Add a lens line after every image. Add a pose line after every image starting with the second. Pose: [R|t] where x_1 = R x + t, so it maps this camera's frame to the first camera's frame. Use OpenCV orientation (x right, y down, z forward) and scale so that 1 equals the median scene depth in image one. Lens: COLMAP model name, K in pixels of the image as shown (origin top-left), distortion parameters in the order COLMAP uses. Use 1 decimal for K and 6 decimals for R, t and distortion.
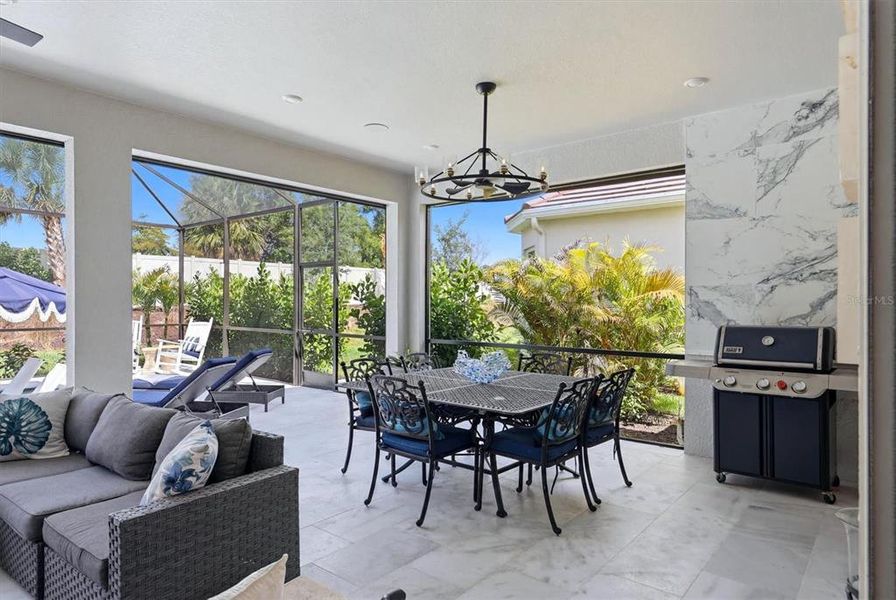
lens RADIAL K [[556.5, 0, 438.3], [0, 556.5, 301.0], [0, 0, 1]] dist [0.004492, -0.000160]
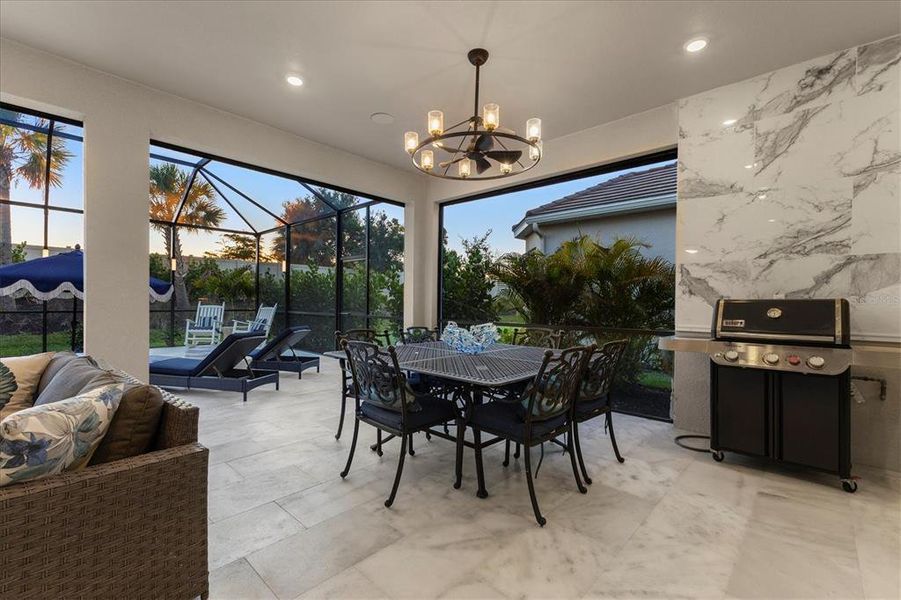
lens RADIAL K [[397.6, 0, 448.7], [0, 397.6, 302.5], [0, 0, 1]] dist [0.003296, 0.000101]
pose [[0.998331, 0.009404, -0.056980, 0.084695], [-0.009504, 0.999954, -0.001470, 0.061317], [0.056963, 0.002009, 0.998374, 0.308608]]
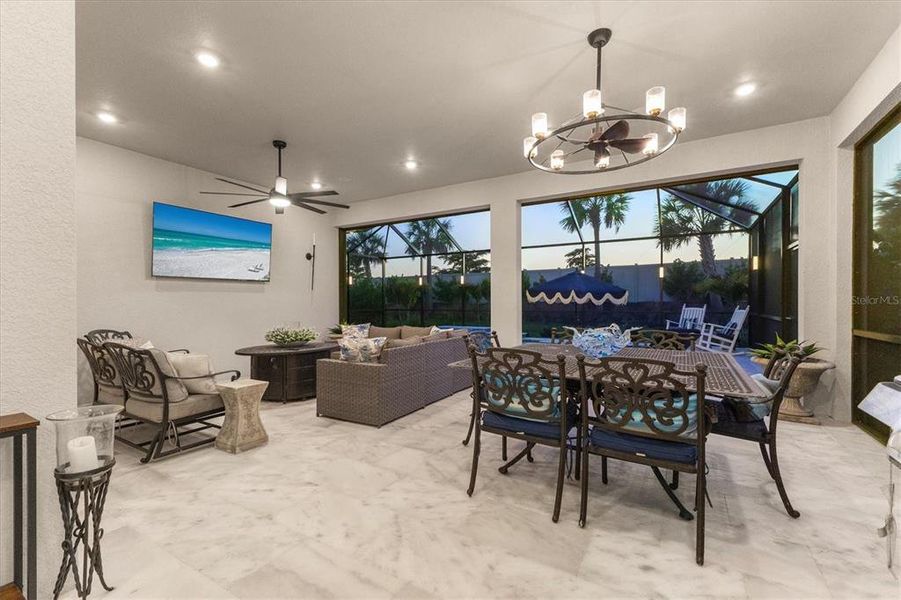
lens RADIAL K [[397.6, 0, 448.7], [0, 397.6, 302.5], [0, 0, 1]] dist [0.003296, 0.000101]
pose [[0.140176, 0.002675, -0.990123, 0.776551], [-0.000662, 0.999996, 0.002608, 0.052165], [0.990126, 0.000290, 0.140177, 0.714782]]
